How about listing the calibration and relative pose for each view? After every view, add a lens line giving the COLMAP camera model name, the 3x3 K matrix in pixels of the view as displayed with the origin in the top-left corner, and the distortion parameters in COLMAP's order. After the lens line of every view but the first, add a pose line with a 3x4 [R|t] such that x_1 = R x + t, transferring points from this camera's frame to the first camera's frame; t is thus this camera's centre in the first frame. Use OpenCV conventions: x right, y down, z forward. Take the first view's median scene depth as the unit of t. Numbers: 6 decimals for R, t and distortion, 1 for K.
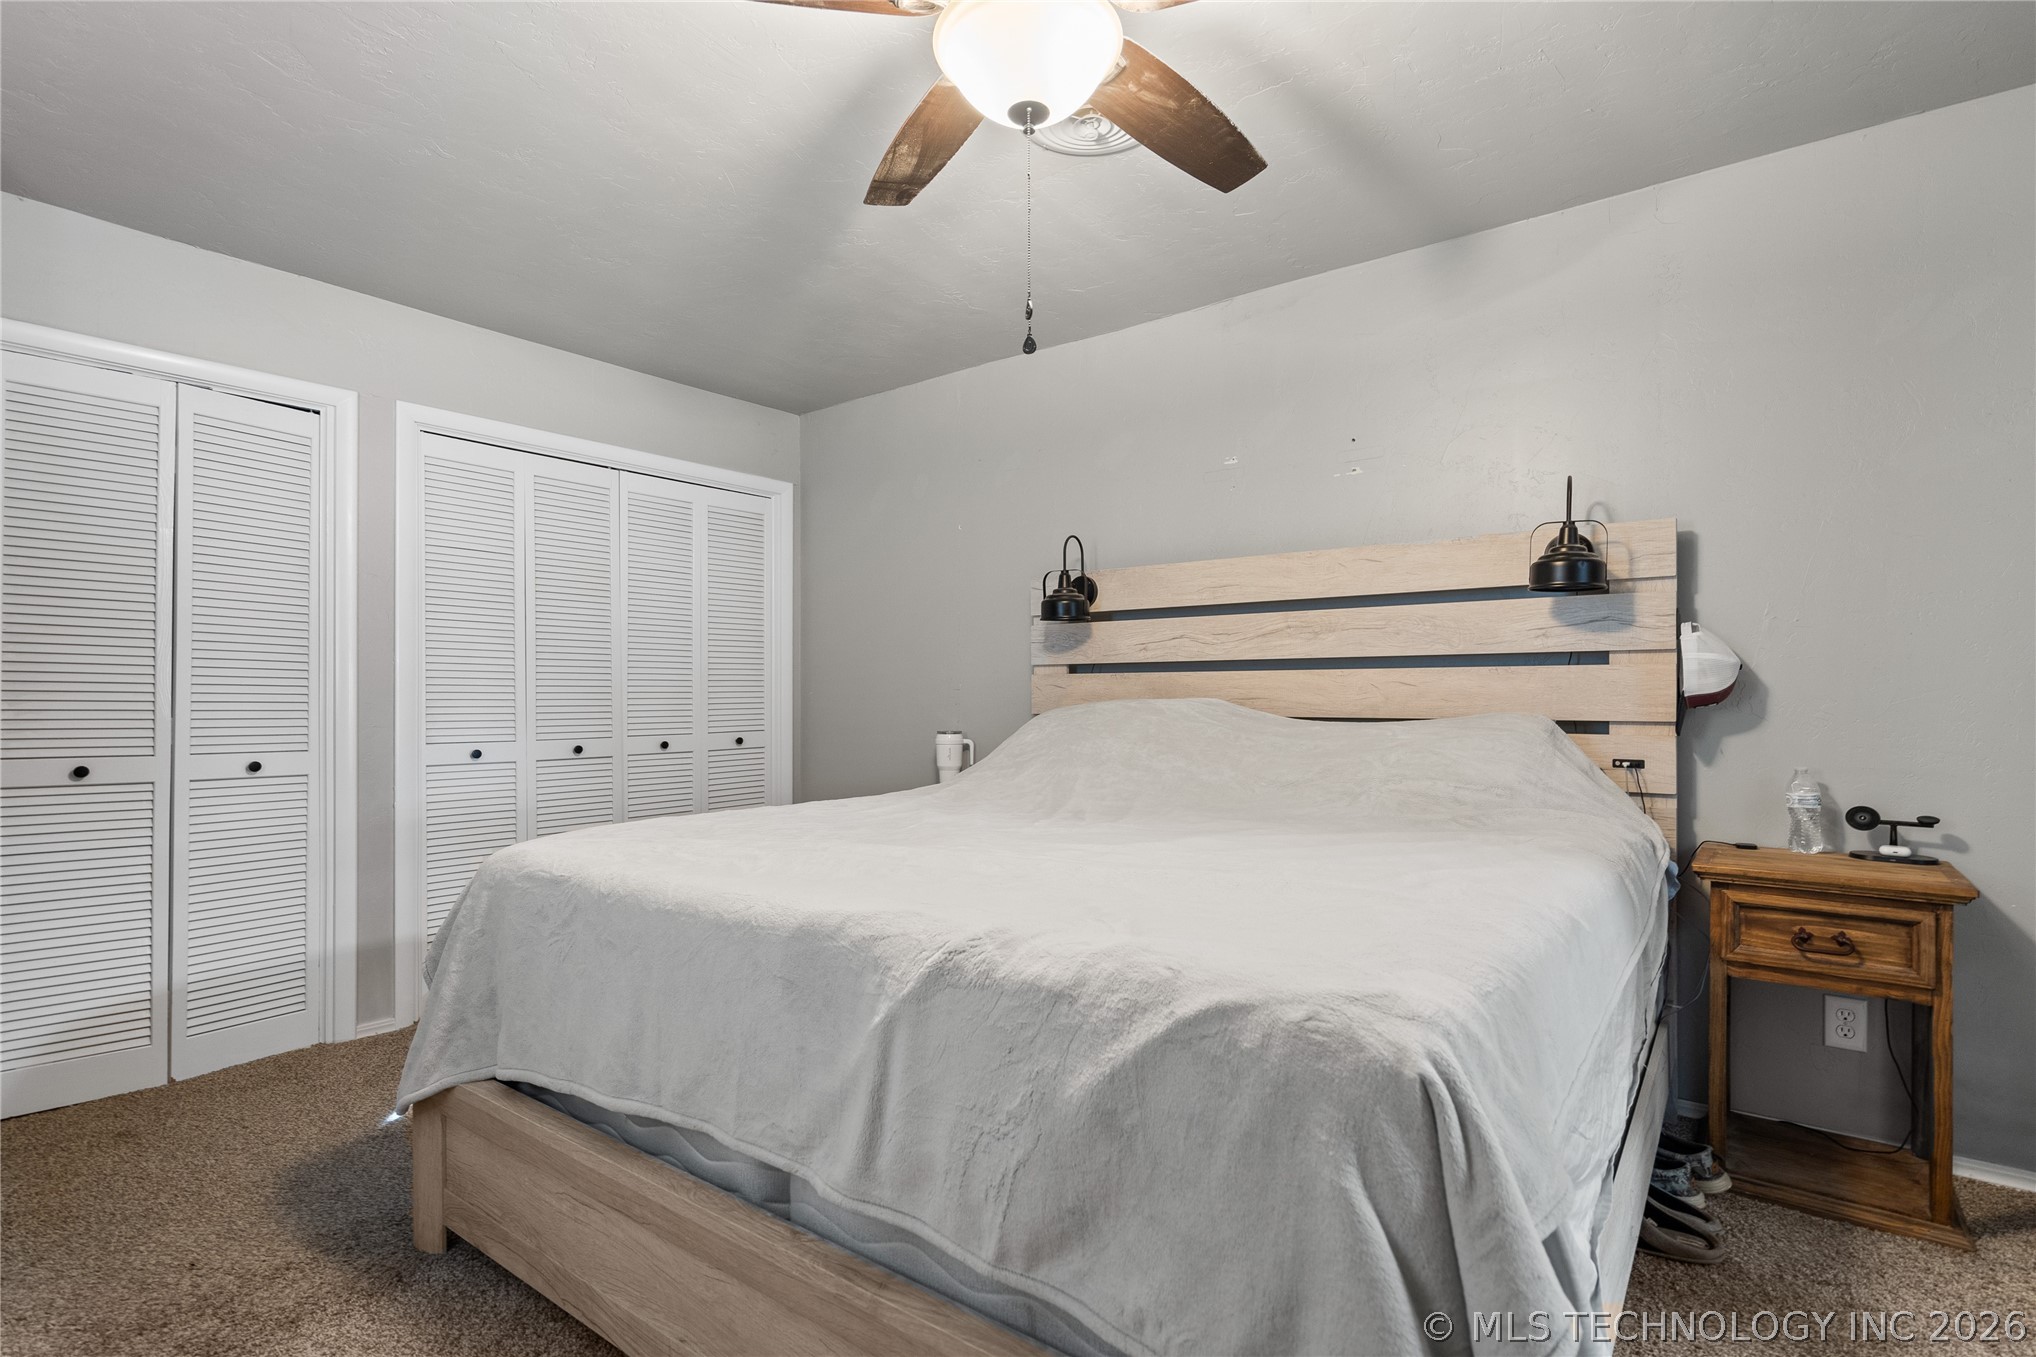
lens RADIAL K [[983.4, 0, 1023.0], [0, 983.4, 690.6], [0, 0, 1]] dist [0.000090, 0.000060]
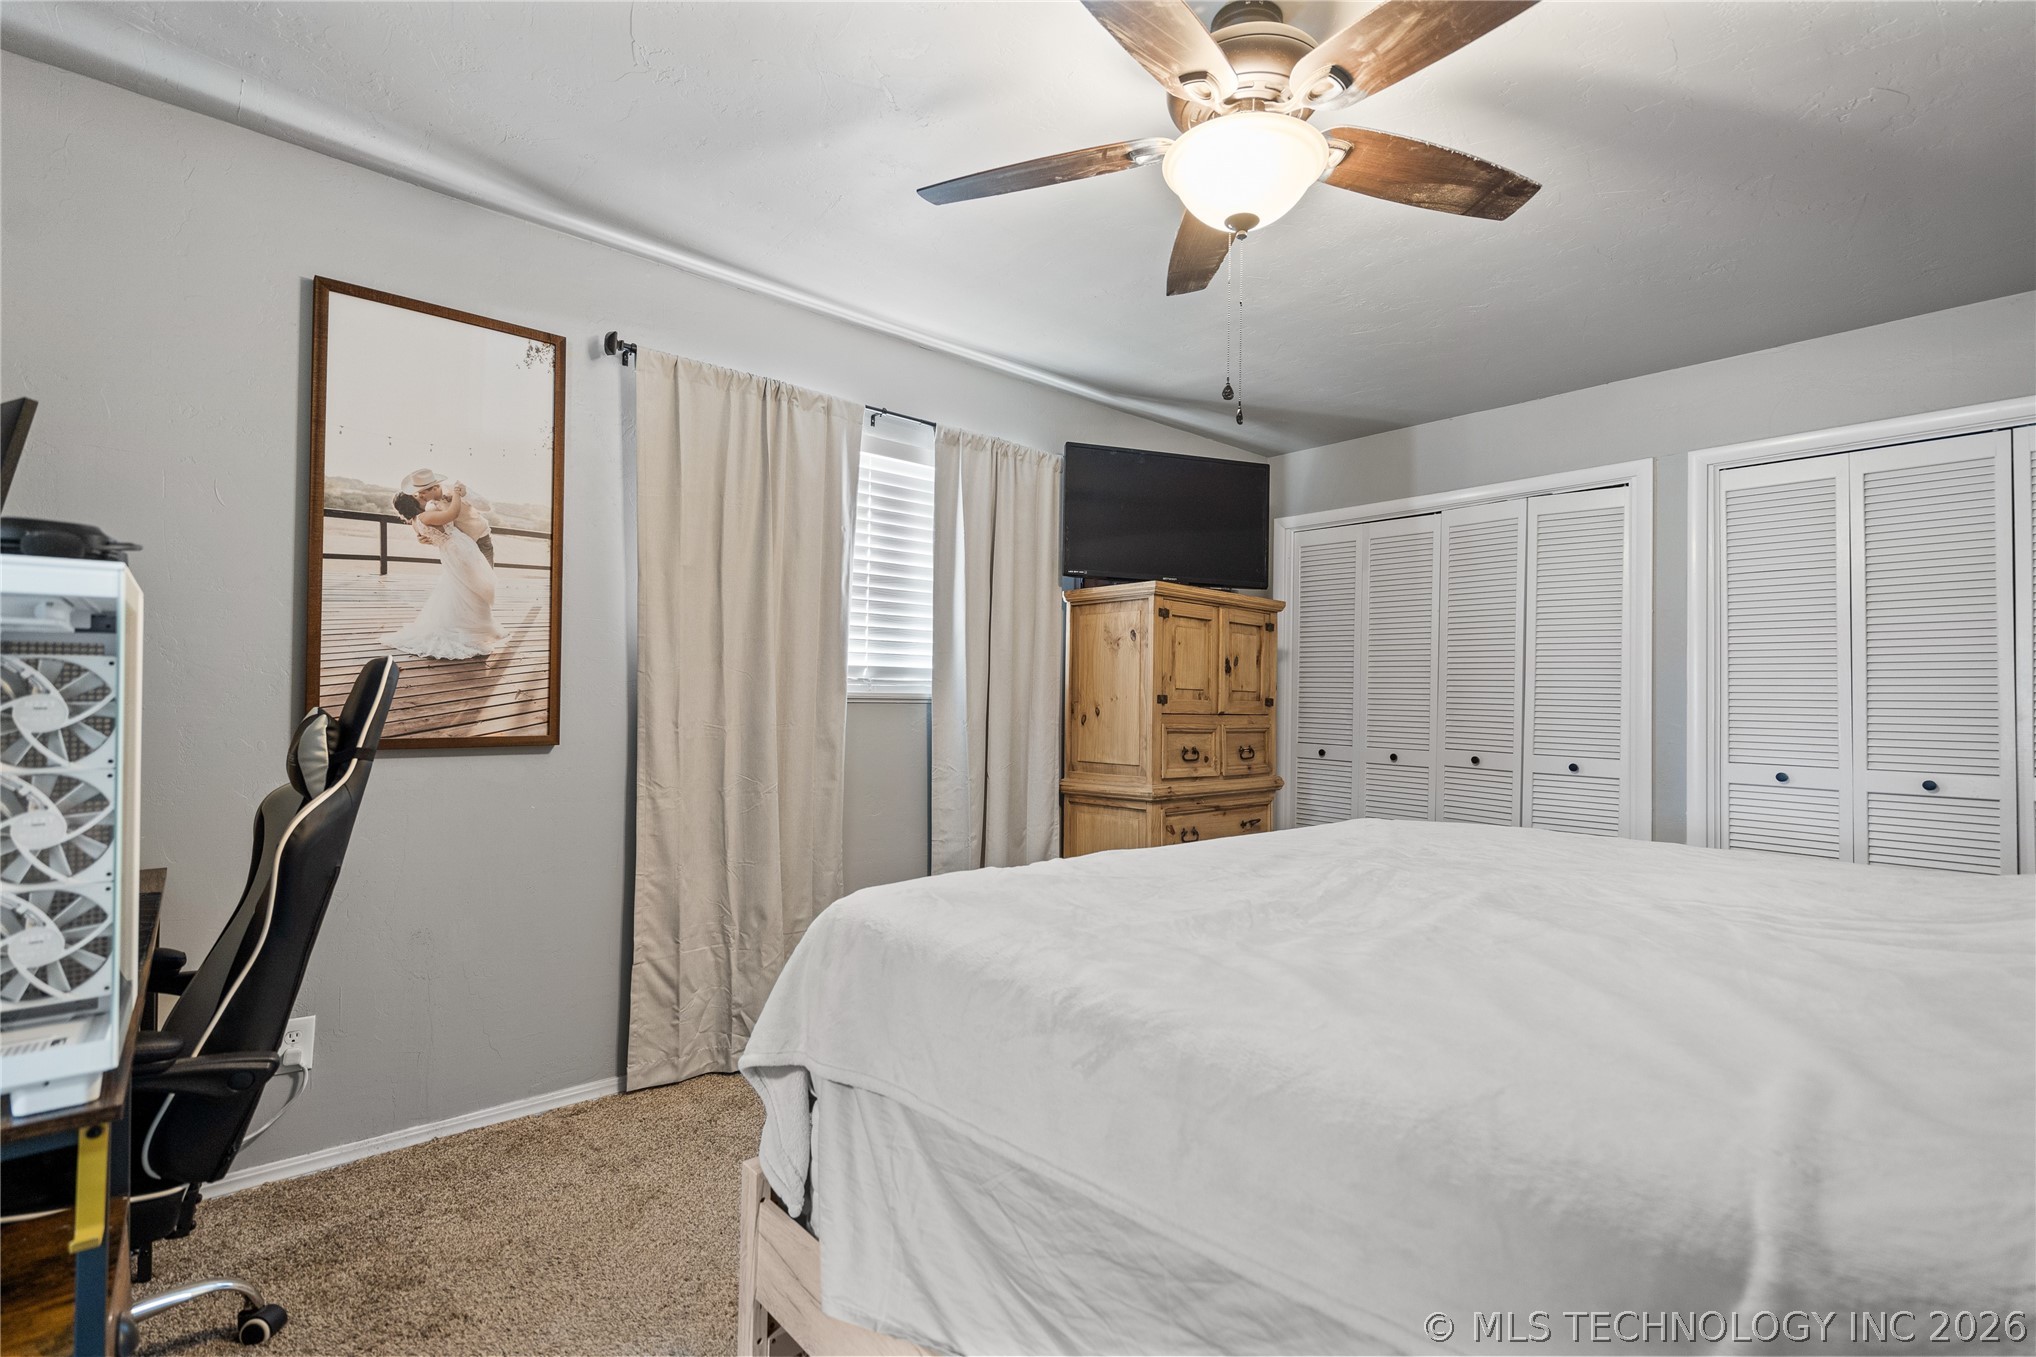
lens RADIAL K [[945.3, 0, 1025.3], [0, 945.3, 682.9], [0, 0, 1]] dist [-0.002536, -0.000154]
pose [[-0.203597, -0.016090, -0.978923, 1.233476], [-0.005834, 0.999867, -0.015221, -0.025595], [0.979037, 0.002612, -0.203663, 1.050969]]
